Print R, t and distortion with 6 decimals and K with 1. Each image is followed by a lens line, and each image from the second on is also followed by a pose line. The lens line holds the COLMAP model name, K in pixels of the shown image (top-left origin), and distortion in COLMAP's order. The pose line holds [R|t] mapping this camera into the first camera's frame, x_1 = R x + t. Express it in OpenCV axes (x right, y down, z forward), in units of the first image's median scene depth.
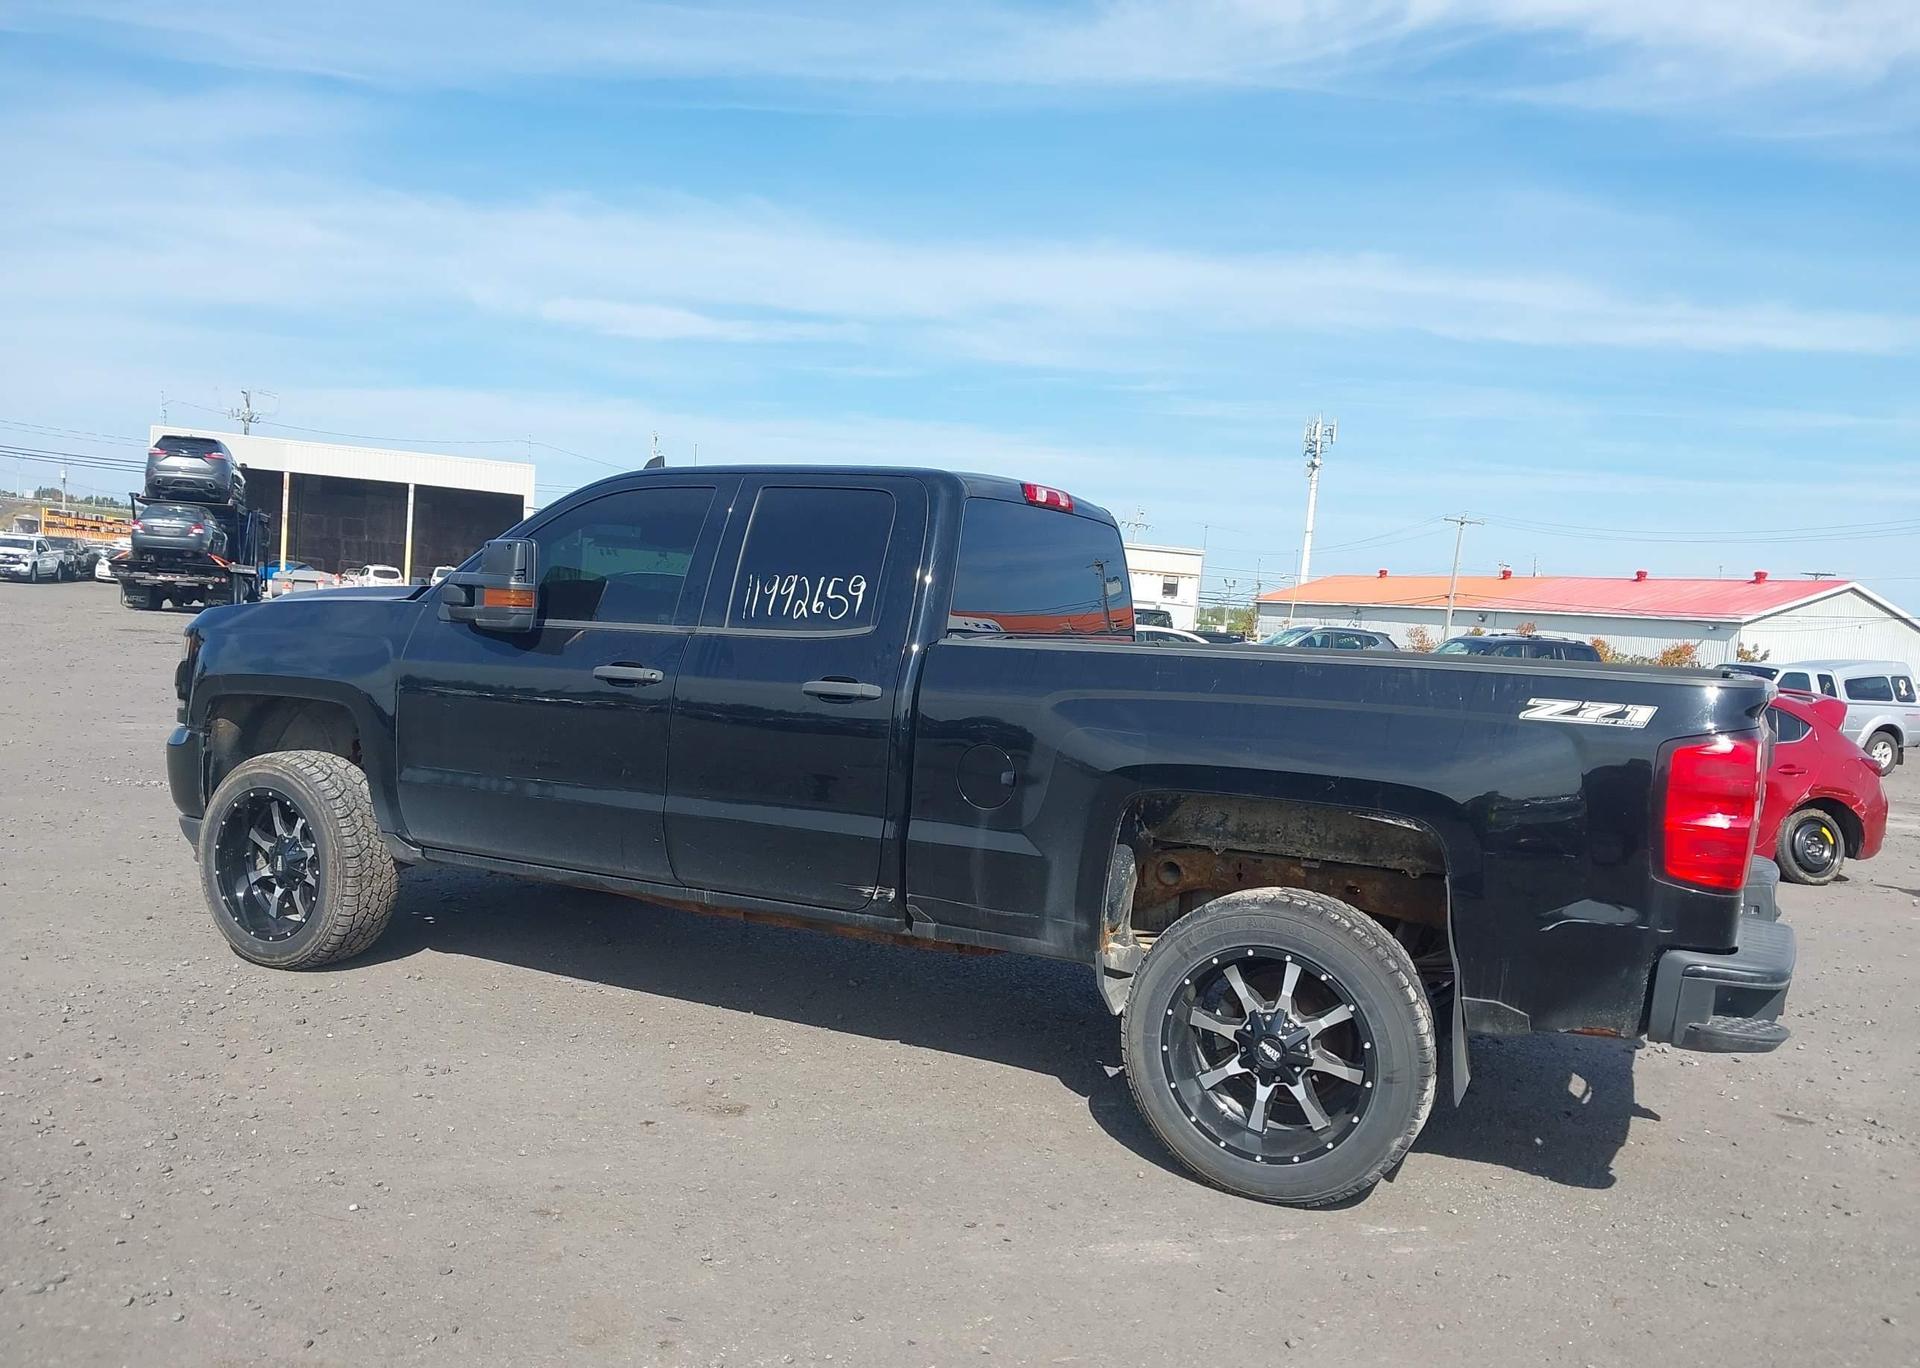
lens RADIAL K [[1494.4, 0, 960.0], [0, 1494.4, 684.0], [0, 0, 1]] dist [0.117016, -0.271454]
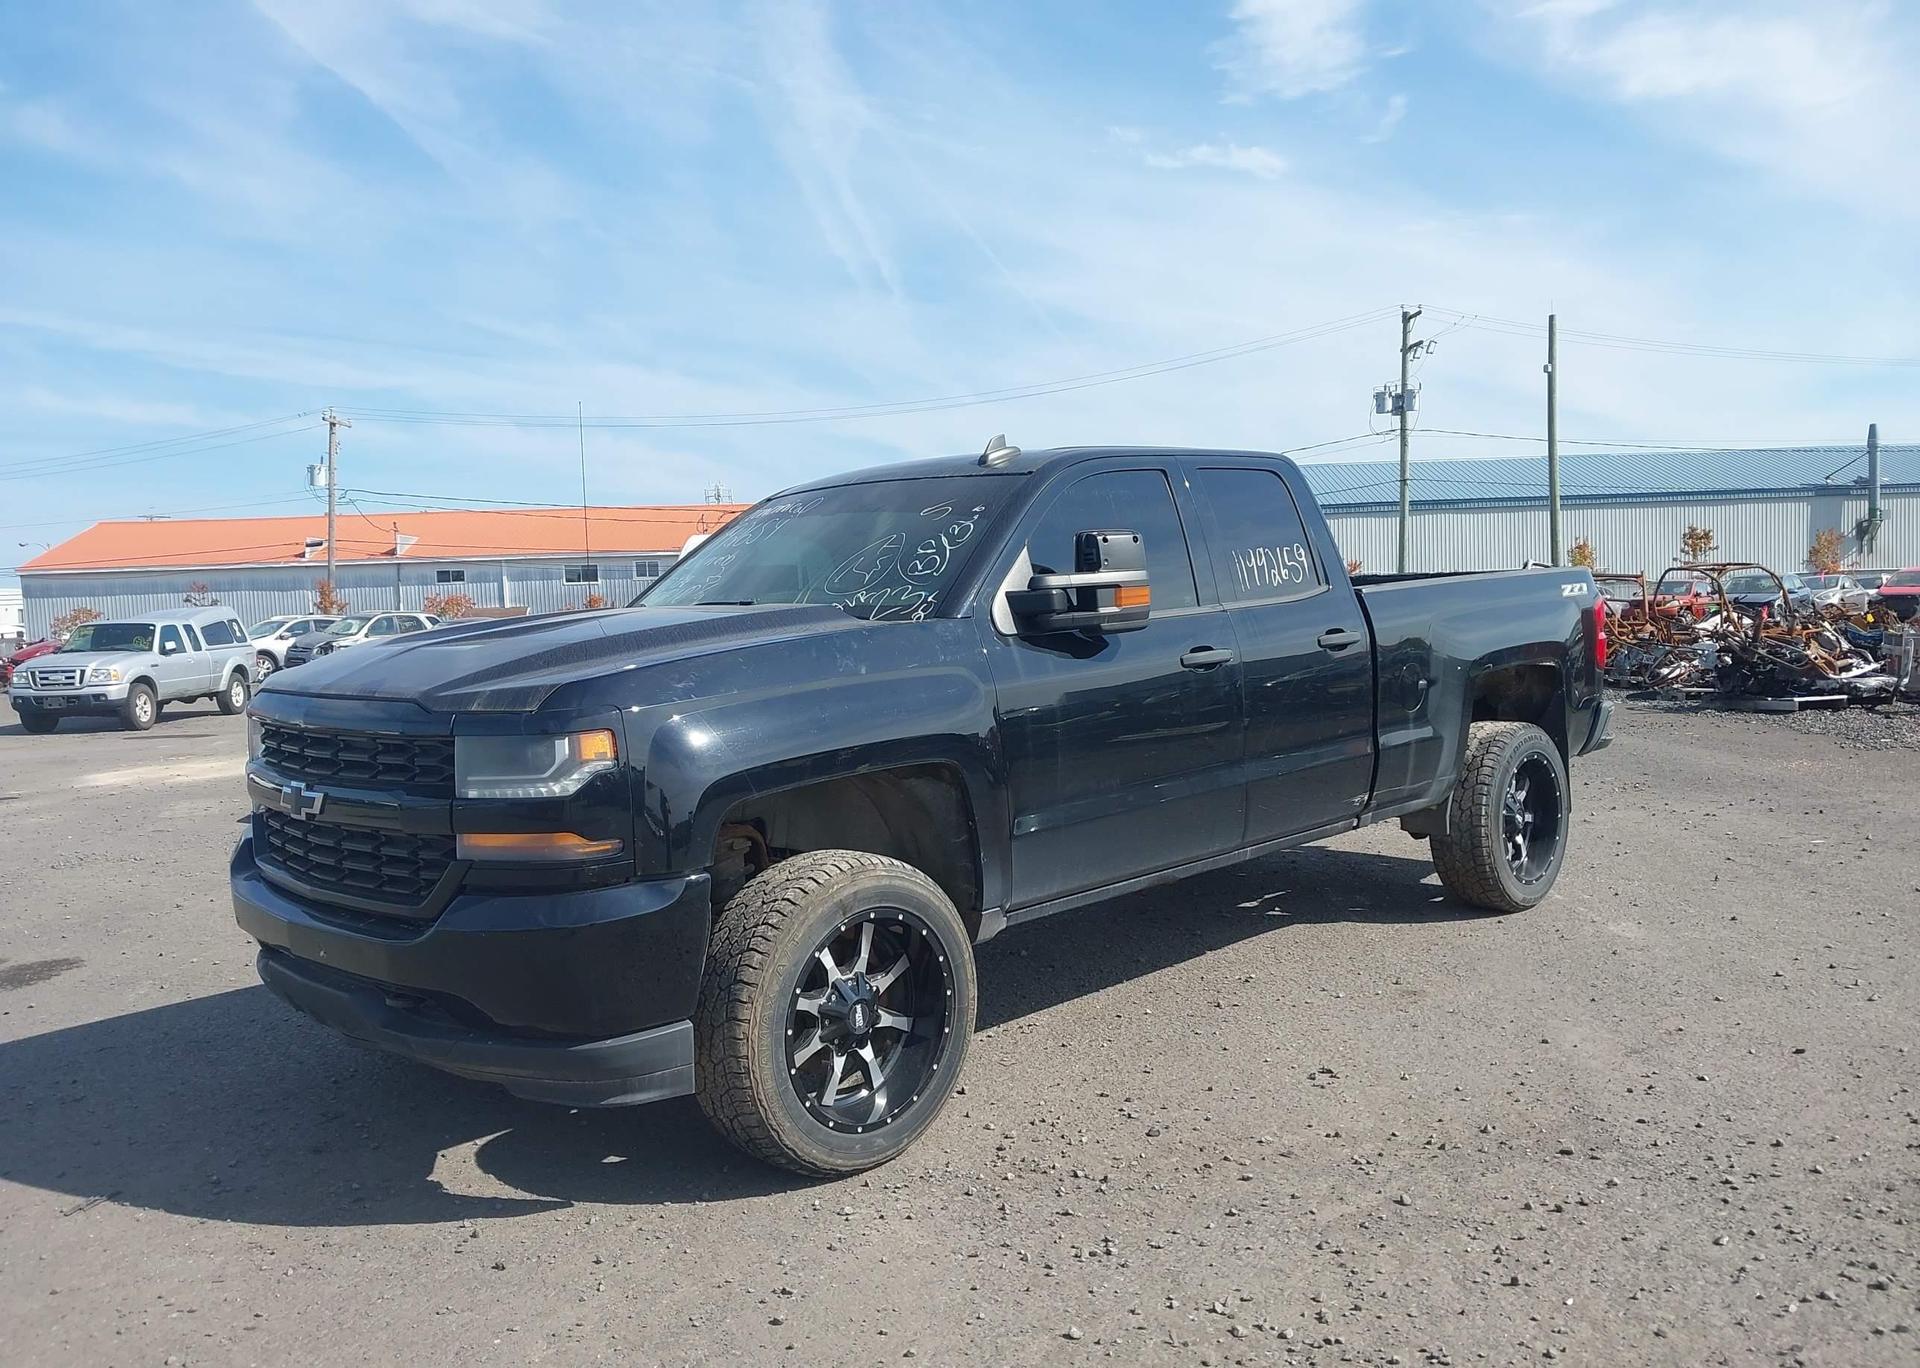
lens RADIAL K [[1531.5, 0, 960.0], [0, 1531.5, 684.0], [0, 0, 1]] dist [0.028658, -0.005232]
pose [[0.324890, -0.139718, 0.935374, -1.367599], [0.109896, 0.987905, 0.109394, -0.132054], [-0.939345, 0.067253, 0.336315, 0.900103]]
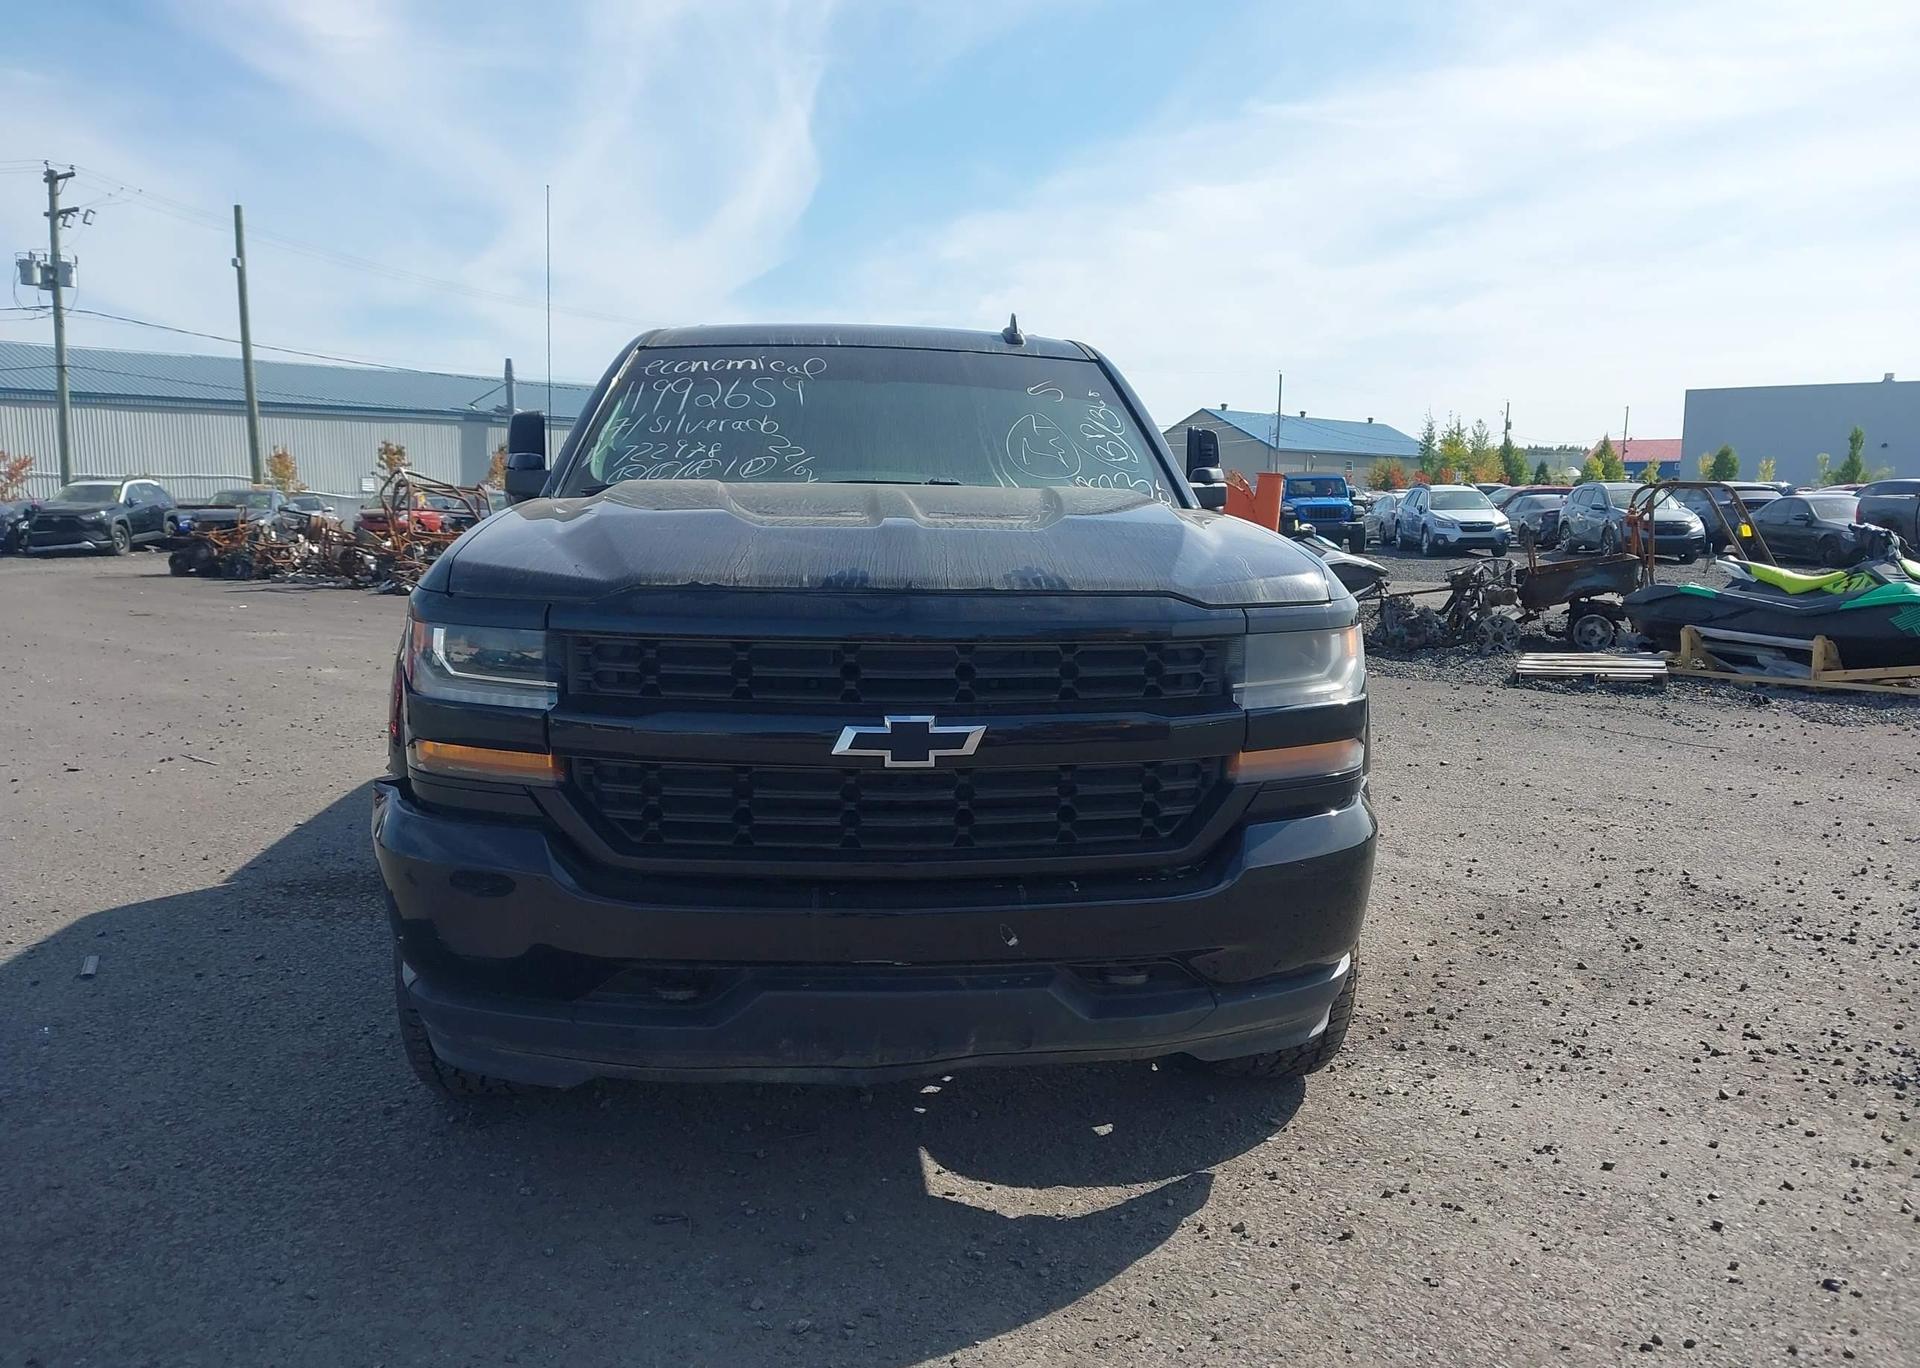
lens RADIAL K [[1537.5, 0, 1015.4], [0, 1537.5, 676.5], [0, 0, 1]] dist [-0.005593, -0.001911]
pose [[-0.538096, -0.178961, 0.823666, -1.188180], [-0.001656, 0.977423, 0.211286, -0.167861], [-0.842882, 0.112328, -0.526244, 1.885712]]
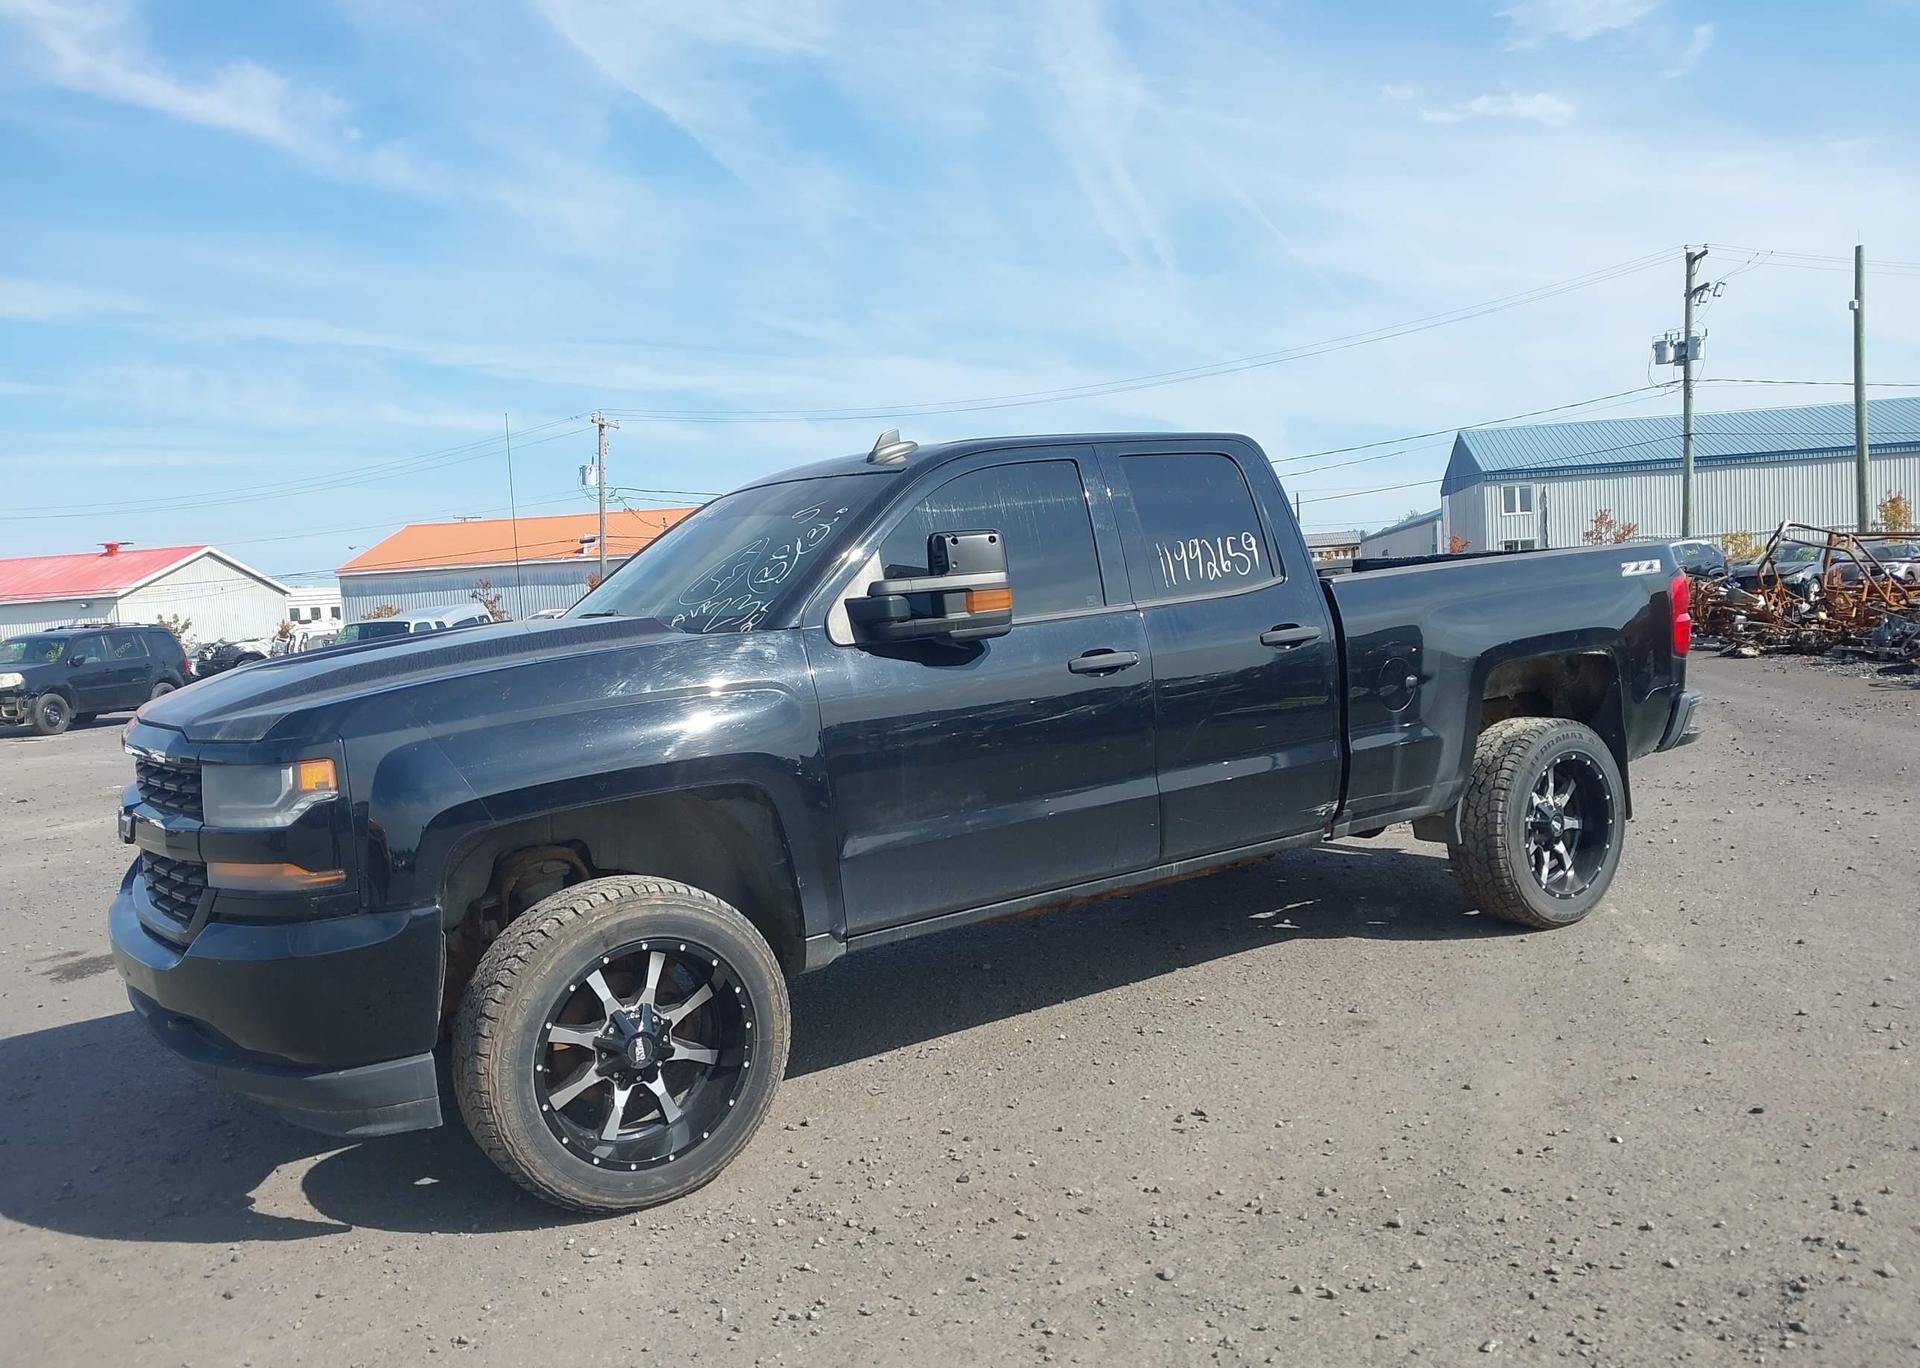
lens RADIAL K [[1514.2, 0, 960.0], [0, 1514.2, 684.0], [0, 0, 1]] dist [0.013313, -0.008154]
pose [[0.489168, -0.160159, 0.857358, -1.186829], [0.144064, 0.984330, 0.101682, -0.111995], [-0.860209, 0.073775, 0.504576, 0.670716]]
